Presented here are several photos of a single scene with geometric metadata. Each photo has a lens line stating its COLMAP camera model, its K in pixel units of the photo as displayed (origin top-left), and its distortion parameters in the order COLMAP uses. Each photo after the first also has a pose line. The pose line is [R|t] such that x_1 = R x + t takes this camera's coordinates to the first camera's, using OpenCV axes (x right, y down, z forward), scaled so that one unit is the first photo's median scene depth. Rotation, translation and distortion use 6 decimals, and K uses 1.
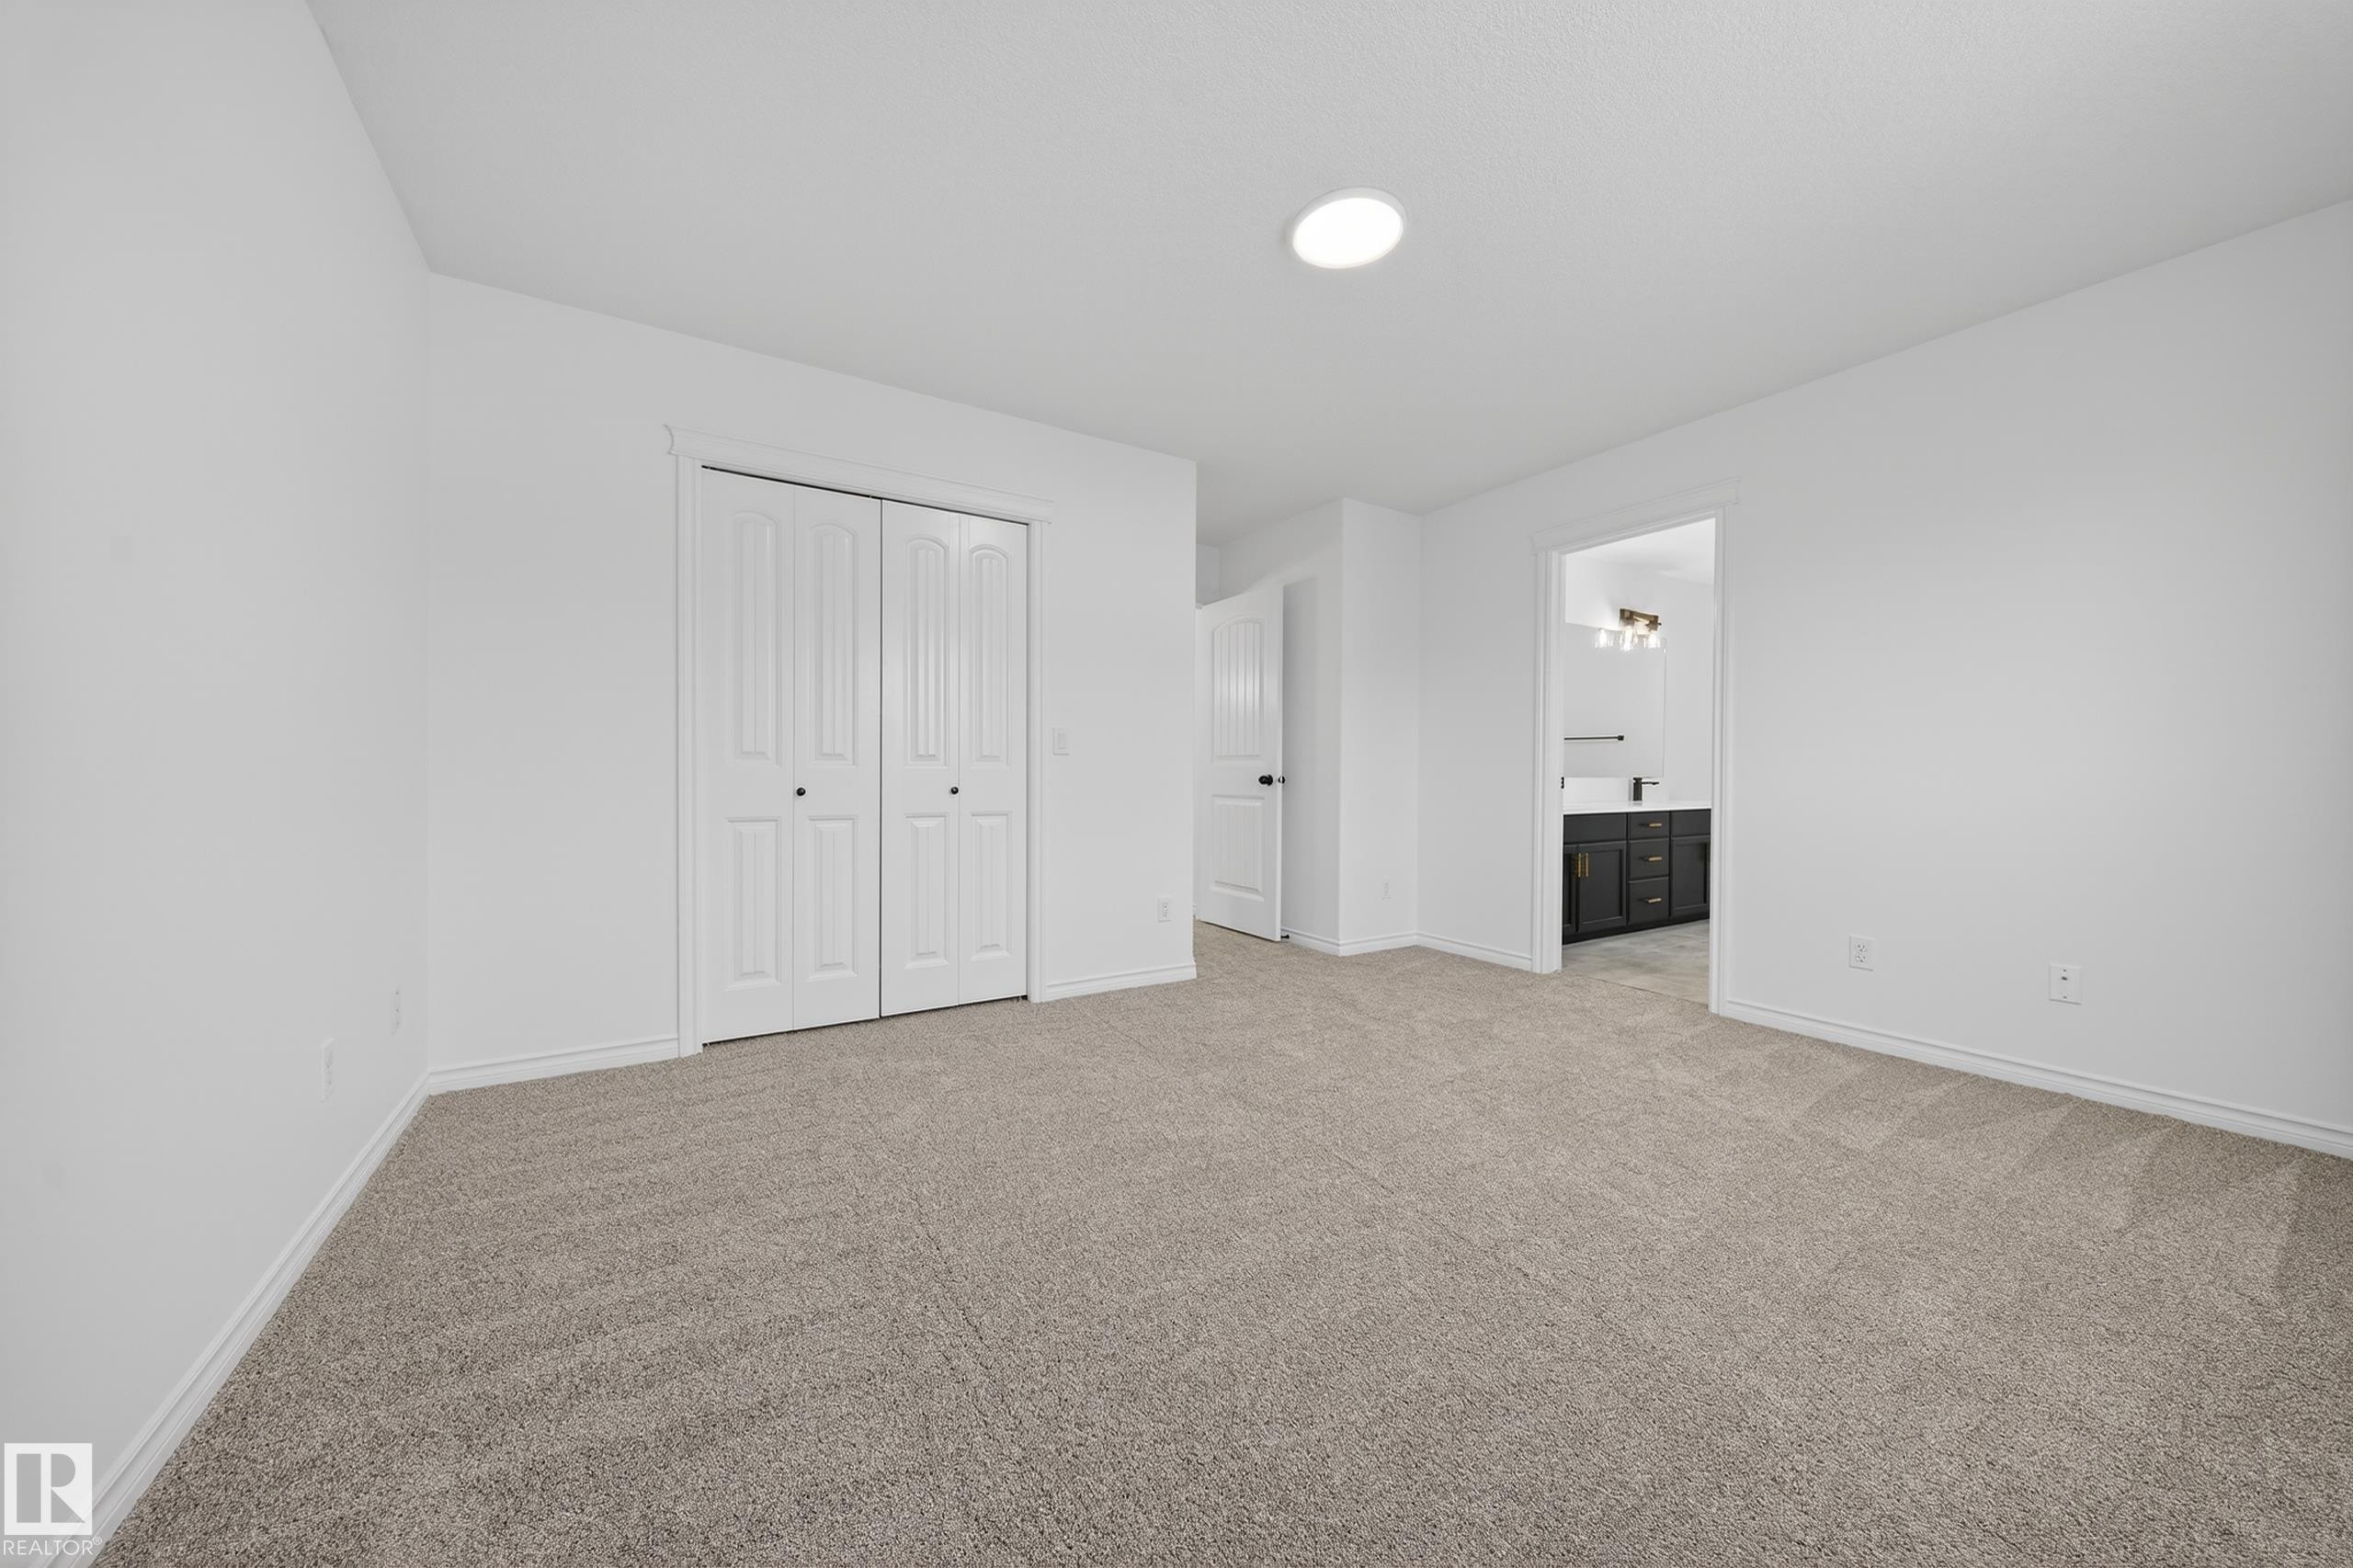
lens RADIAL K [[823.8, 0, 1167.1], [0, 823.8, 780.3], [0, 0, 1]] dist [0.018175, -0.000036]
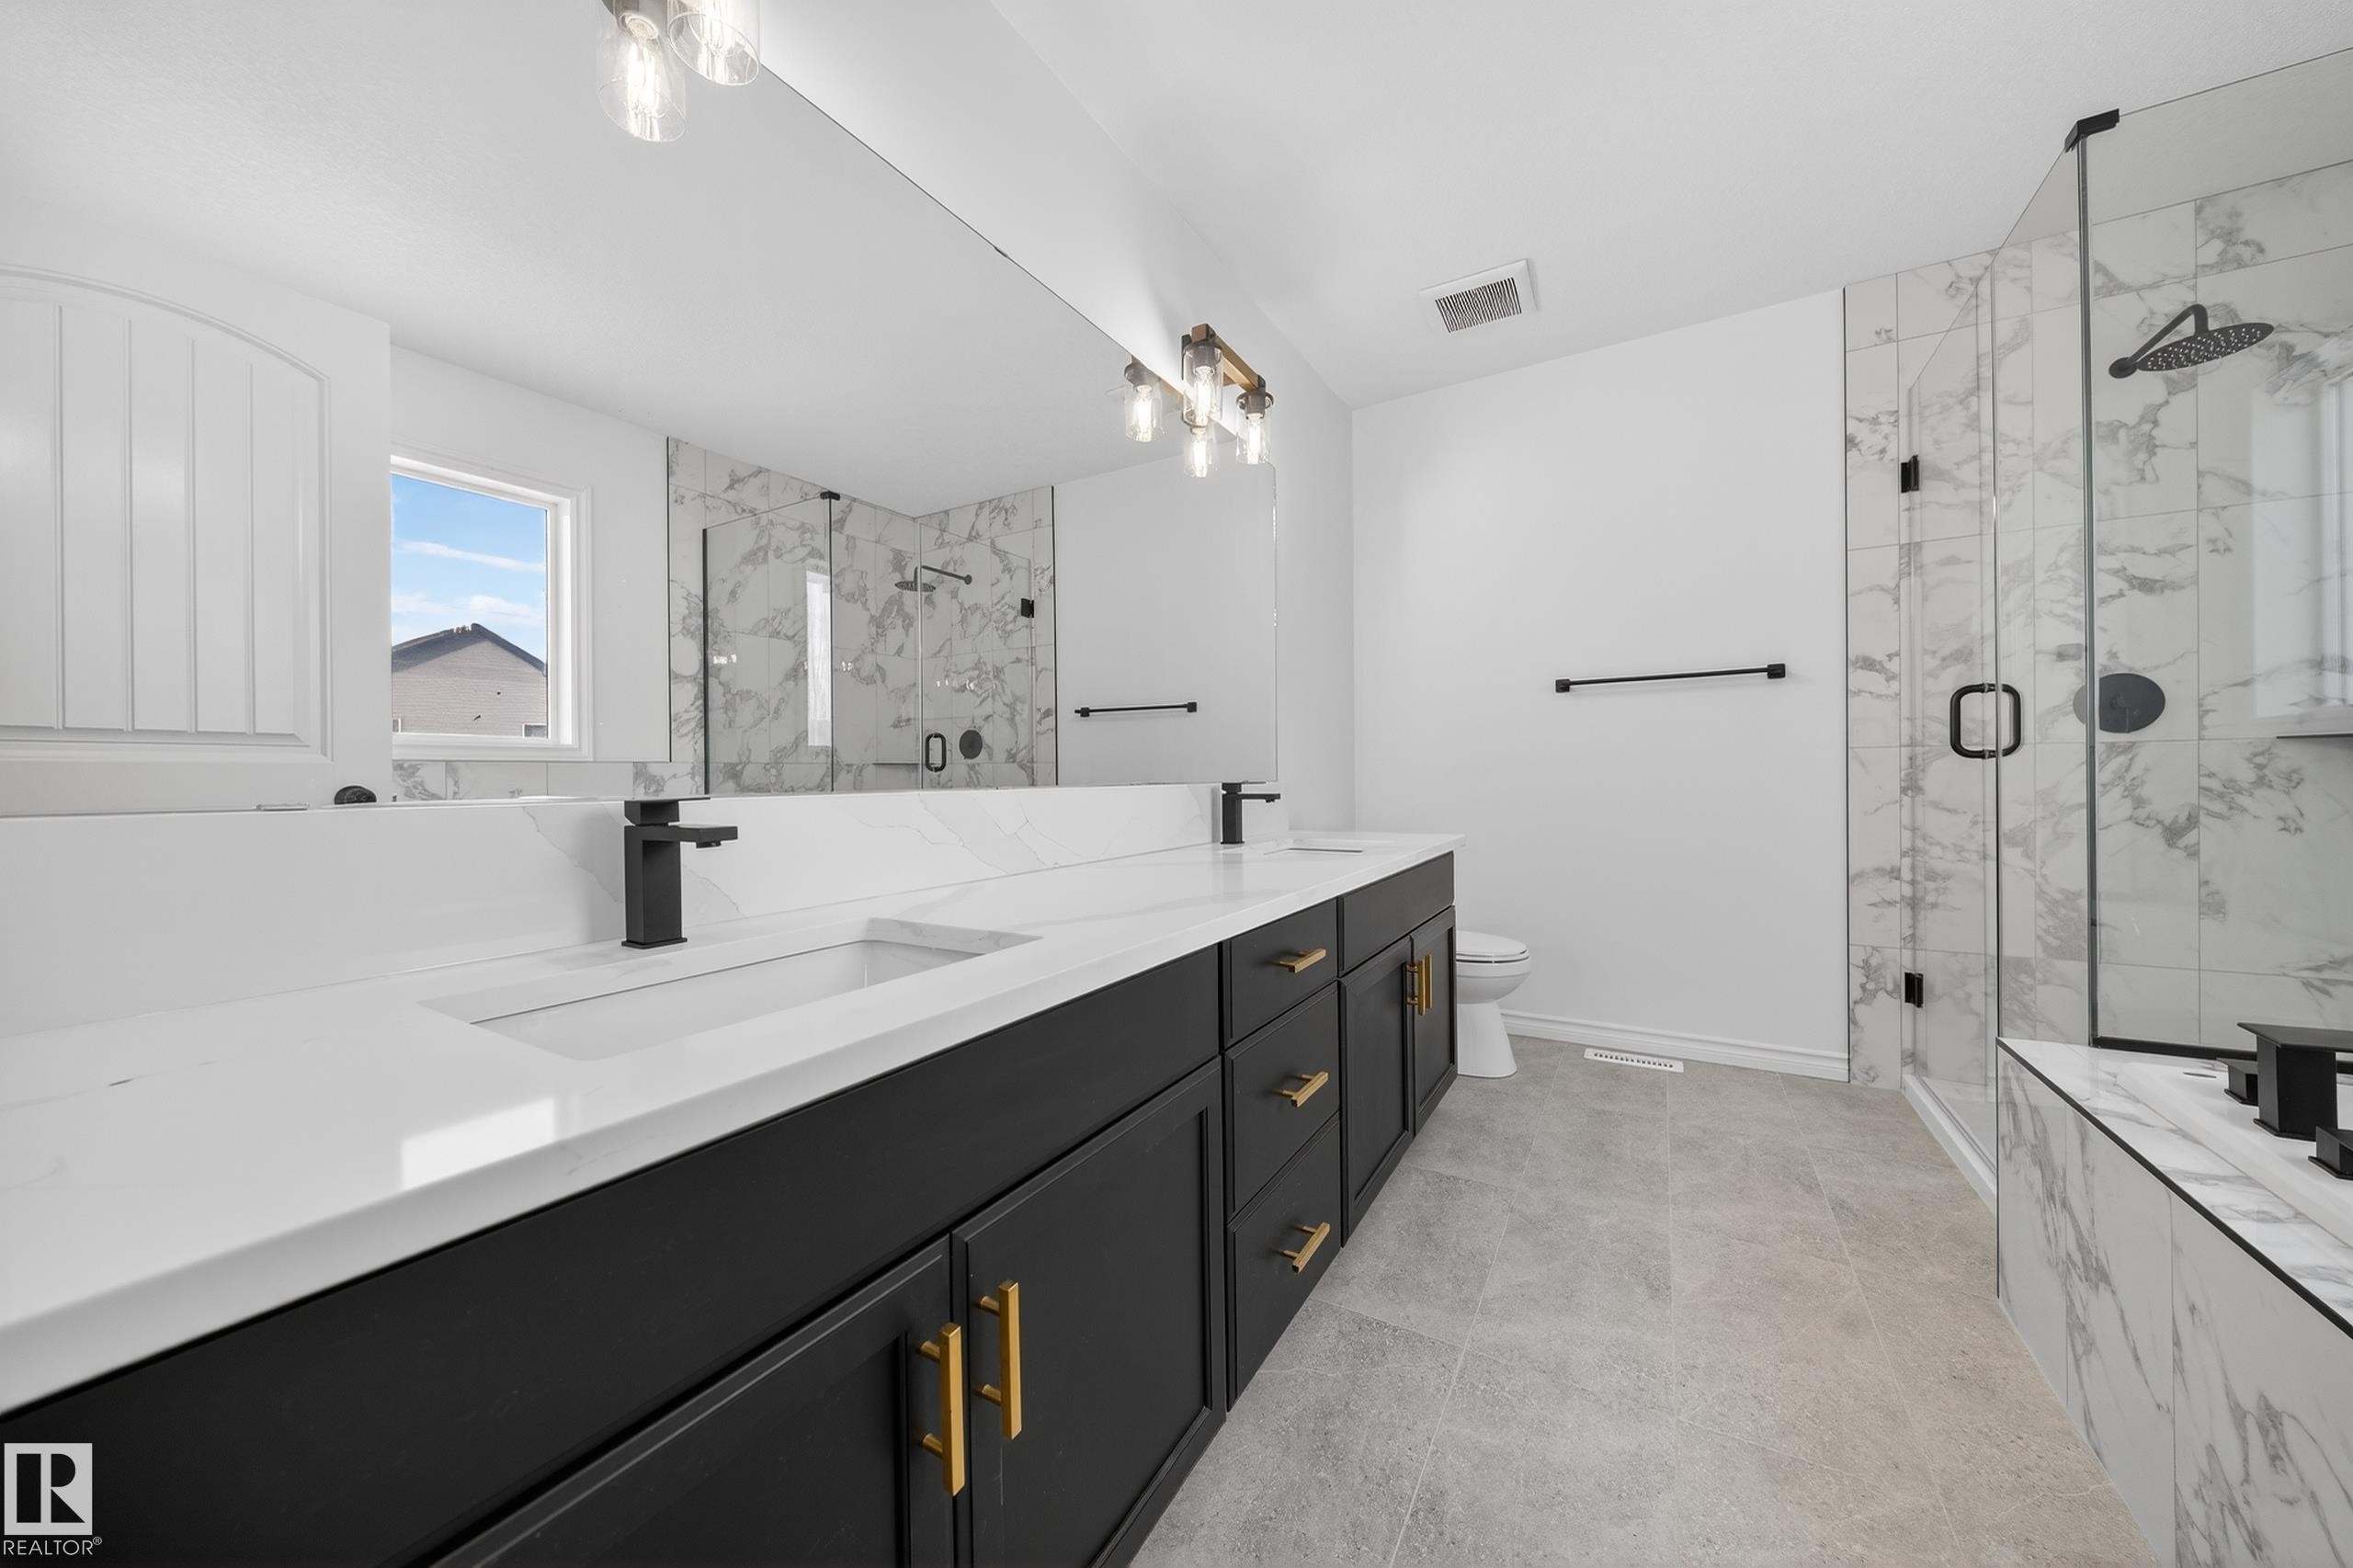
lens RADIAL K [[823.8, 0, 1167.1], [0, 823.8, 780.3], [0, 0, 1]] dist [0.018175, -0.000036]
pose [[0.891354, -0.018545, 0.452929, 0.371511], [0.019593, 0.999805, 0.002380, -0.005928], [-0.452885, 0.006753, 0.891543, 0.678350]]
